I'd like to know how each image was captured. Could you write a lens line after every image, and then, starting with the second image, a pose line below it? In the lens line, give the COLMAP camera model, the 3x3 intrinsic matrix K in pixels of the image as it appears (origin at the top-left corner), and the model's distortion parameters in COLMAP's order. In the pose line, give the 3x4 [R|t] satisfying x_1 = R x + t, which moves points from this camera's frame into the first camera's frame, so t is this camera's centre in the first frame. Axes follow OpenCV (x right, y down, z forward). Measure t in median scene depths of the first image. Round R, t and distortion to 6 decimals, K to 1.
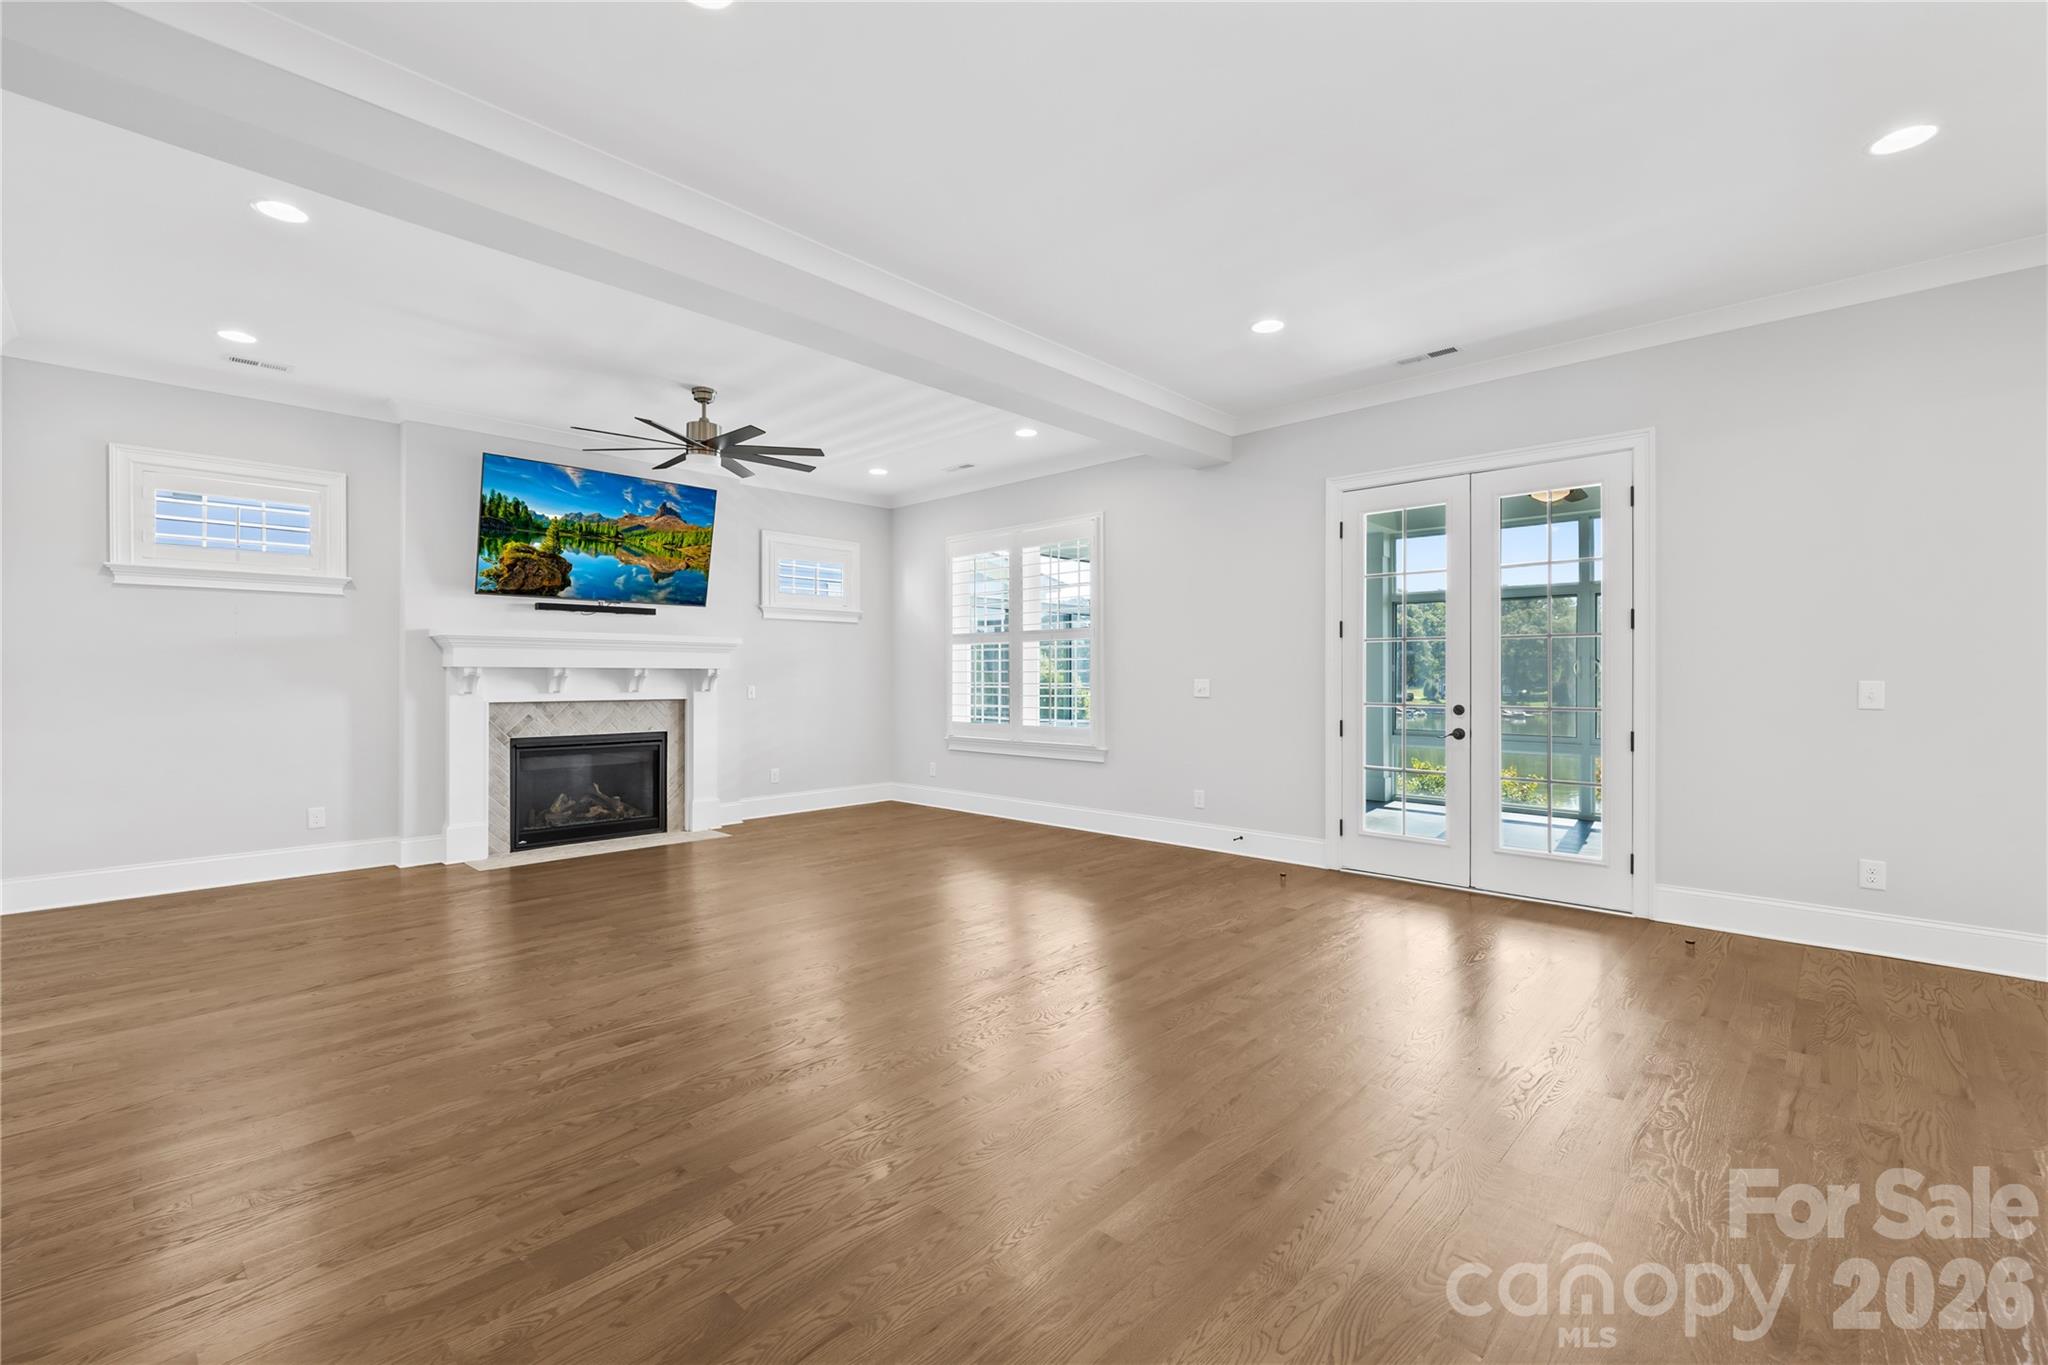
lens RADIAL K [[887.4, 0, 994.6], [0, 887.4, 674.5], [0, 0, 1]] dist [-0.000616, 0.000639]
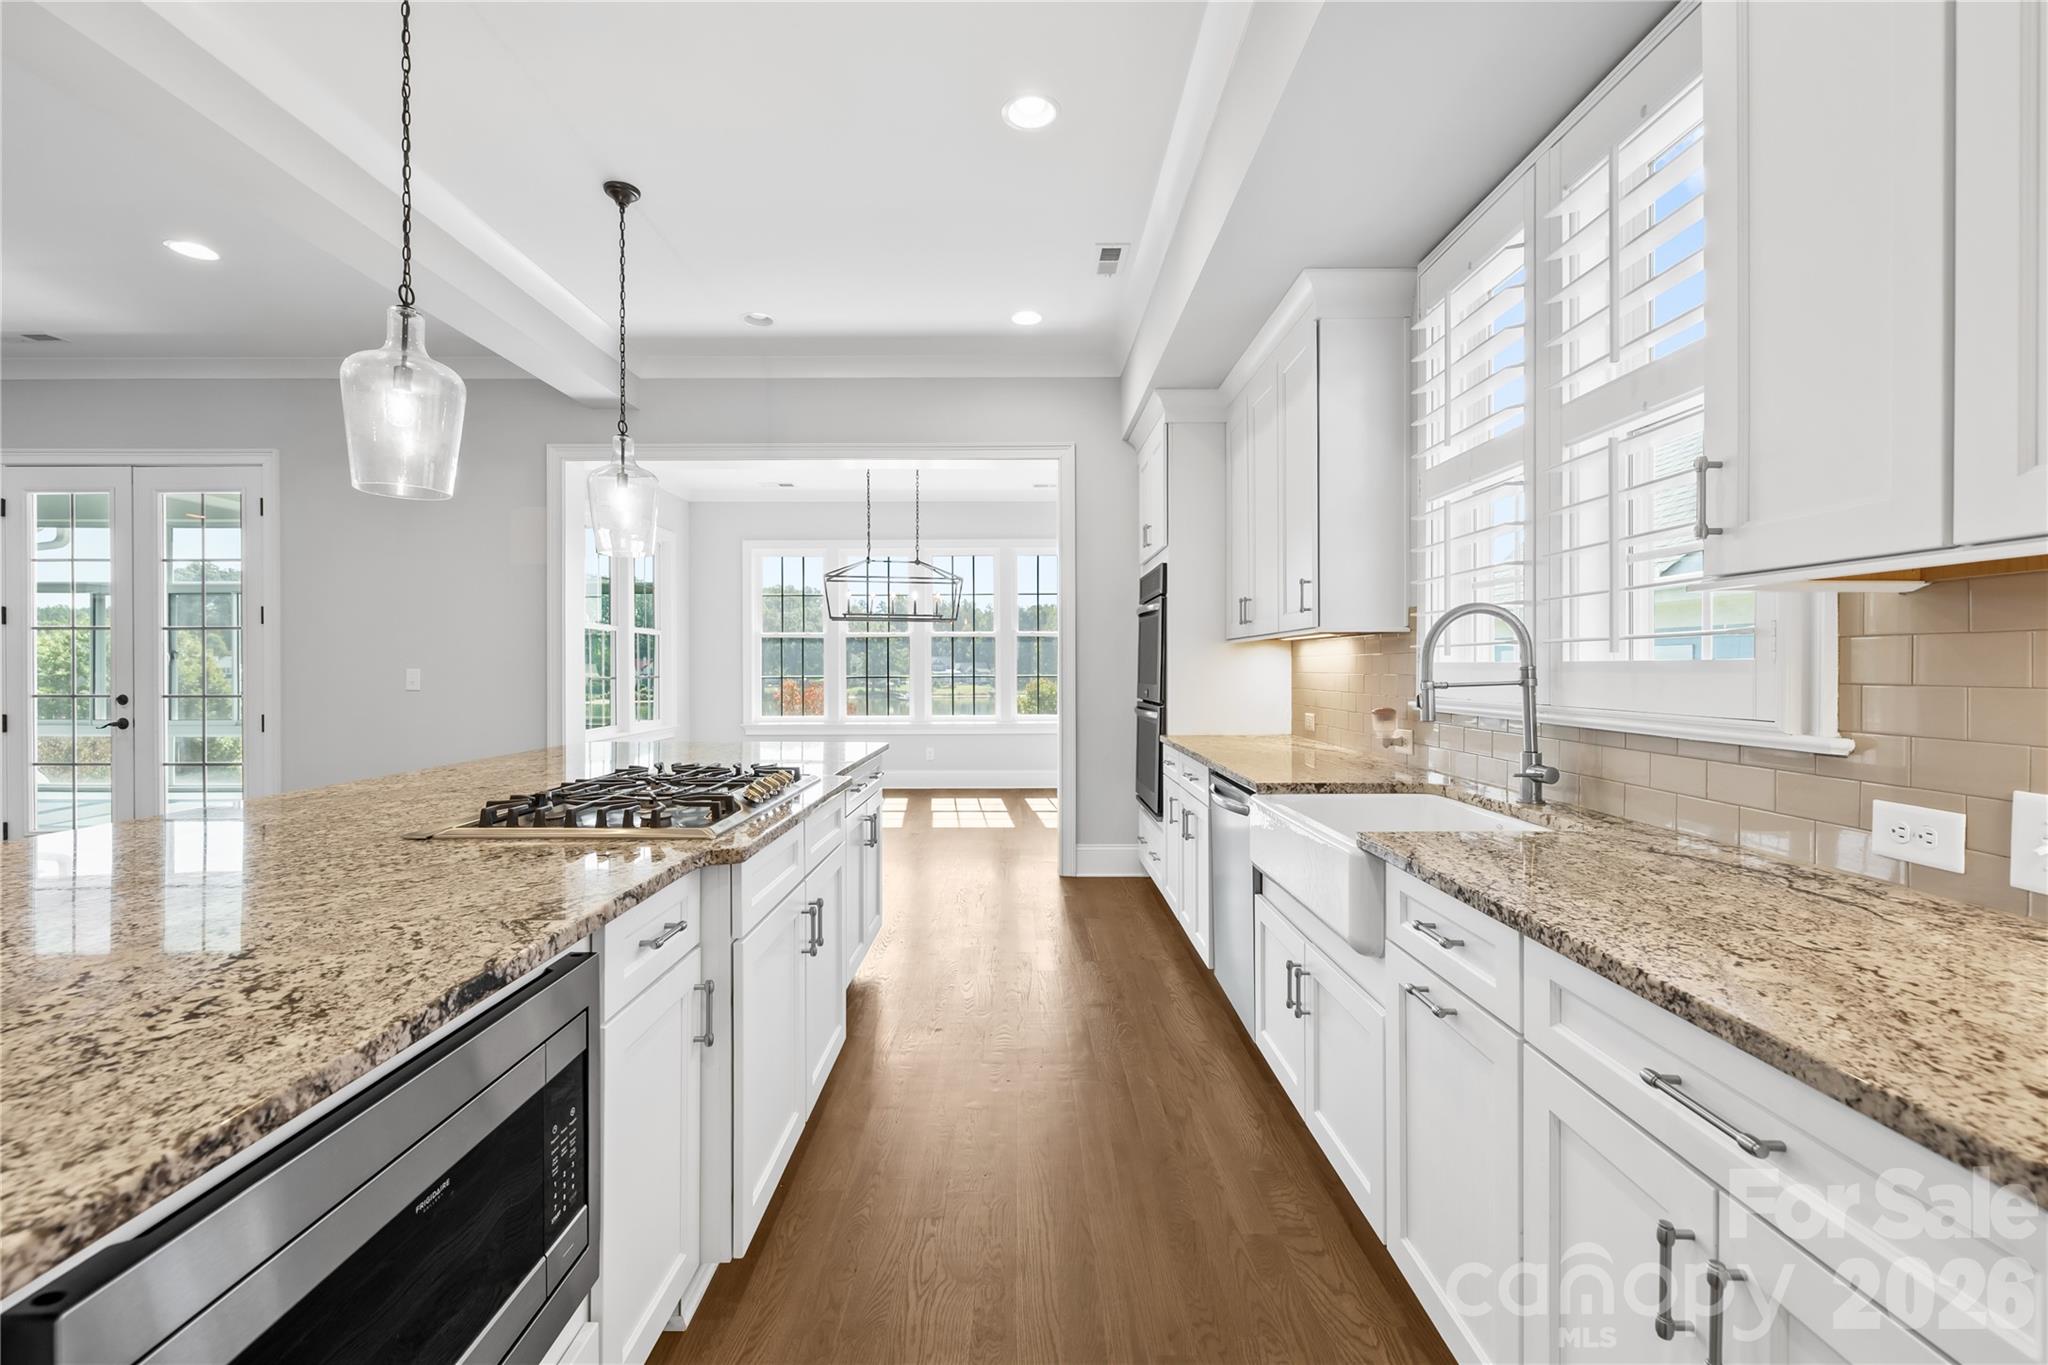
lens RADIAL K [[873.9, 0, 1031.1], [0, 873.9, 667.6], [0, 0, 1]] dist [-0.001868, 0.000061]
pose [[0.711432, -0.004060, 0.702743, 0.442881], [0.001952, 0.999991, 0.003802, 0.000901], [-0.702752, -0.001333, 0.711434, -0.343485]]
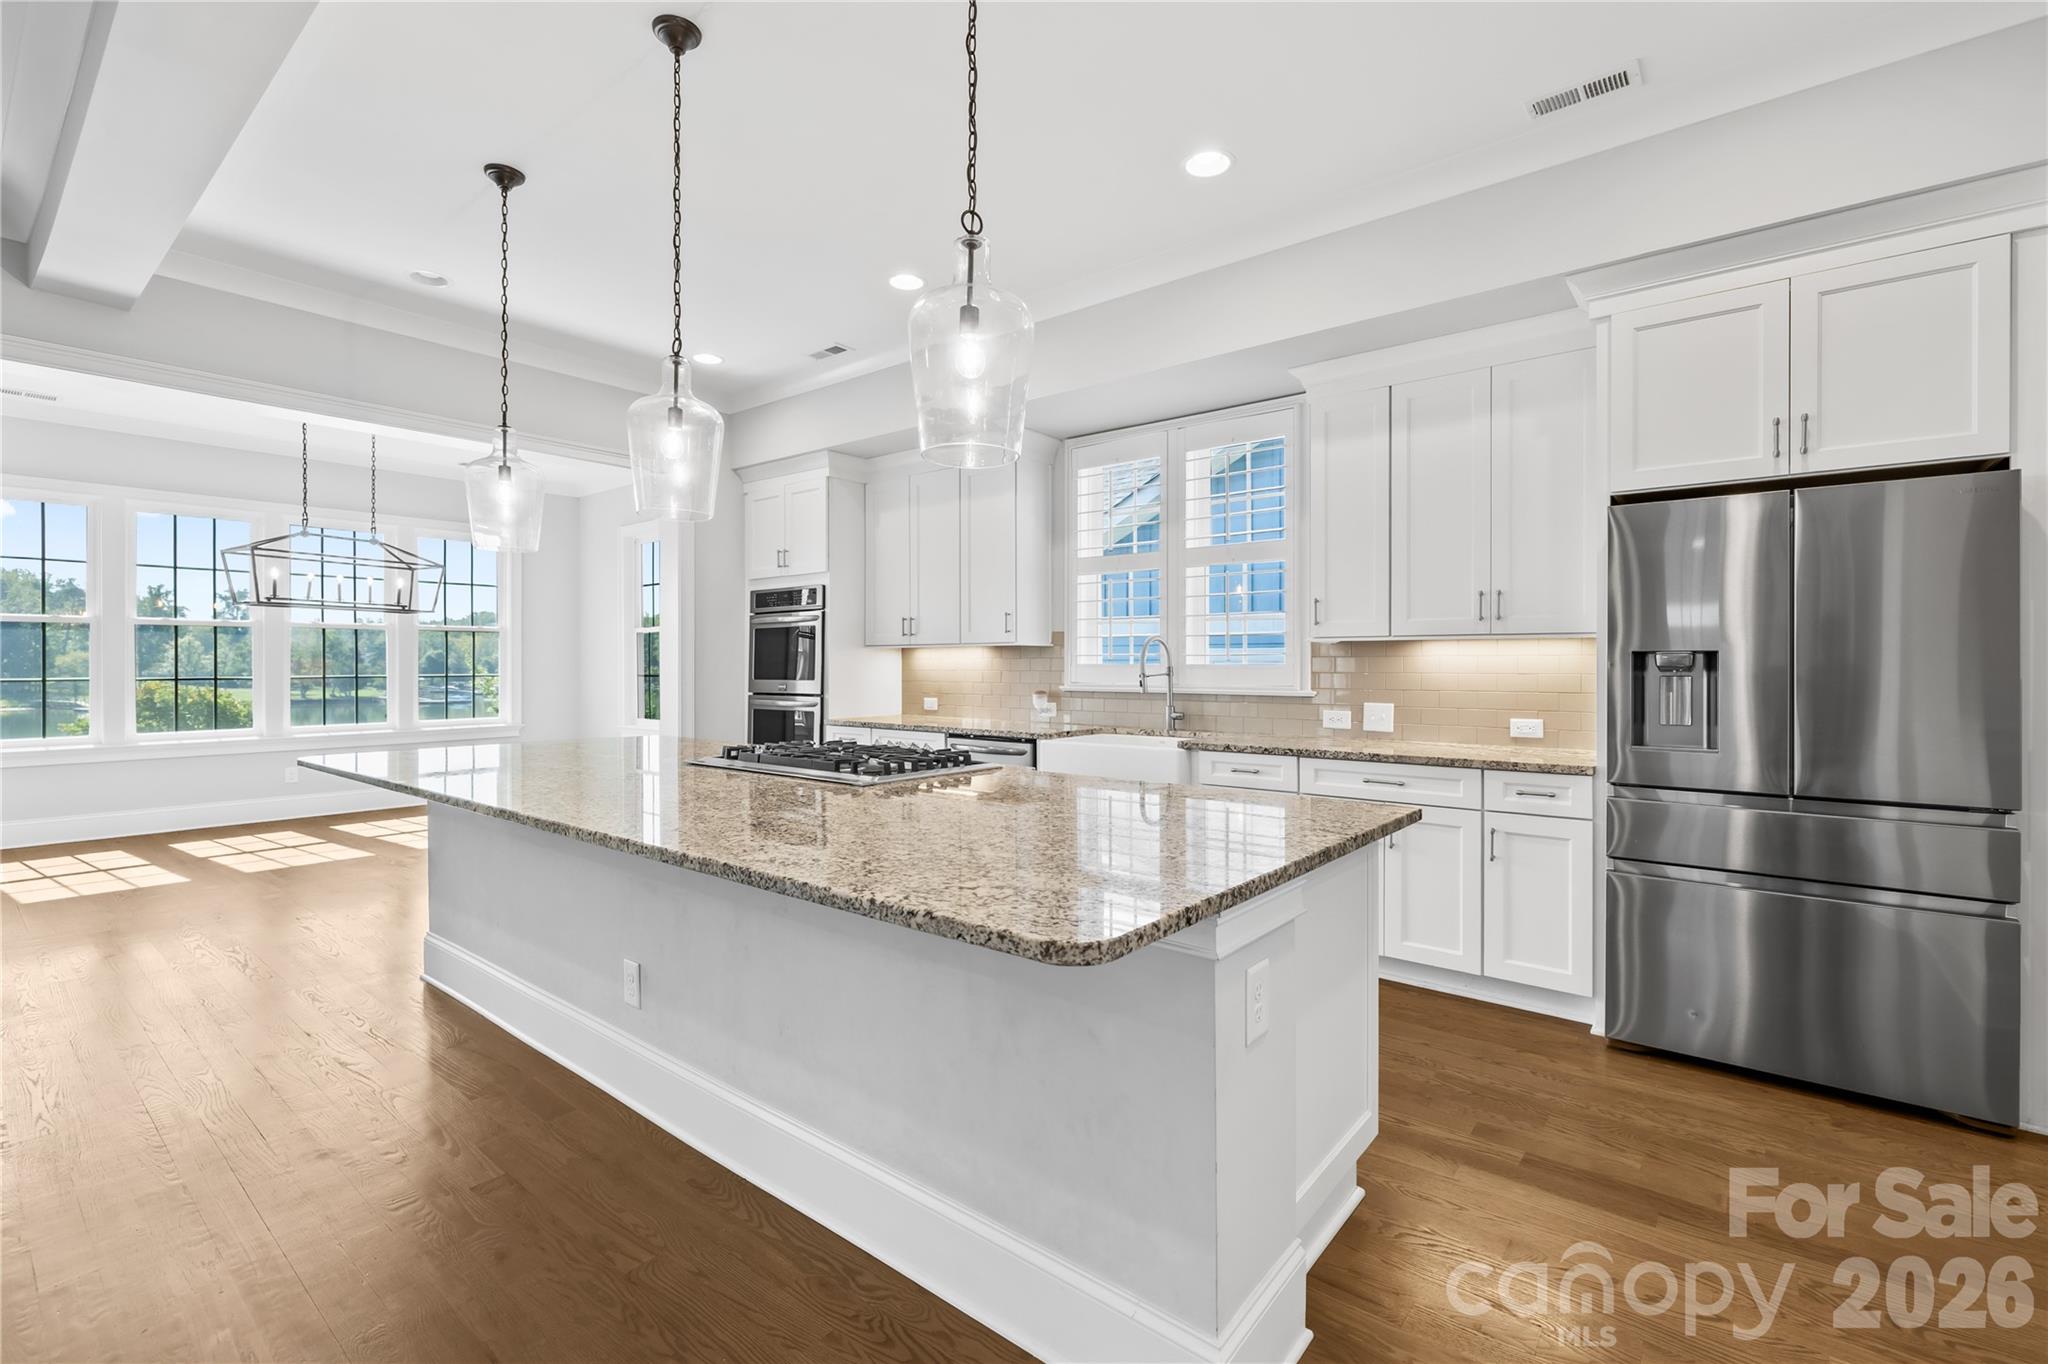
lens RADIAL K [[894.0, 0, 1034.1], [0, 894.0, 661.9], [0, 0, 1]] dist [-0.001096, -0.000113]
pose [[-0.099111, 0.002396, 0.995073, 0.104084], [-0.002118, 0.999994, -0.002619, 0.000483], [-0.995074, -0.002367, -0.099105, -0.062803]]
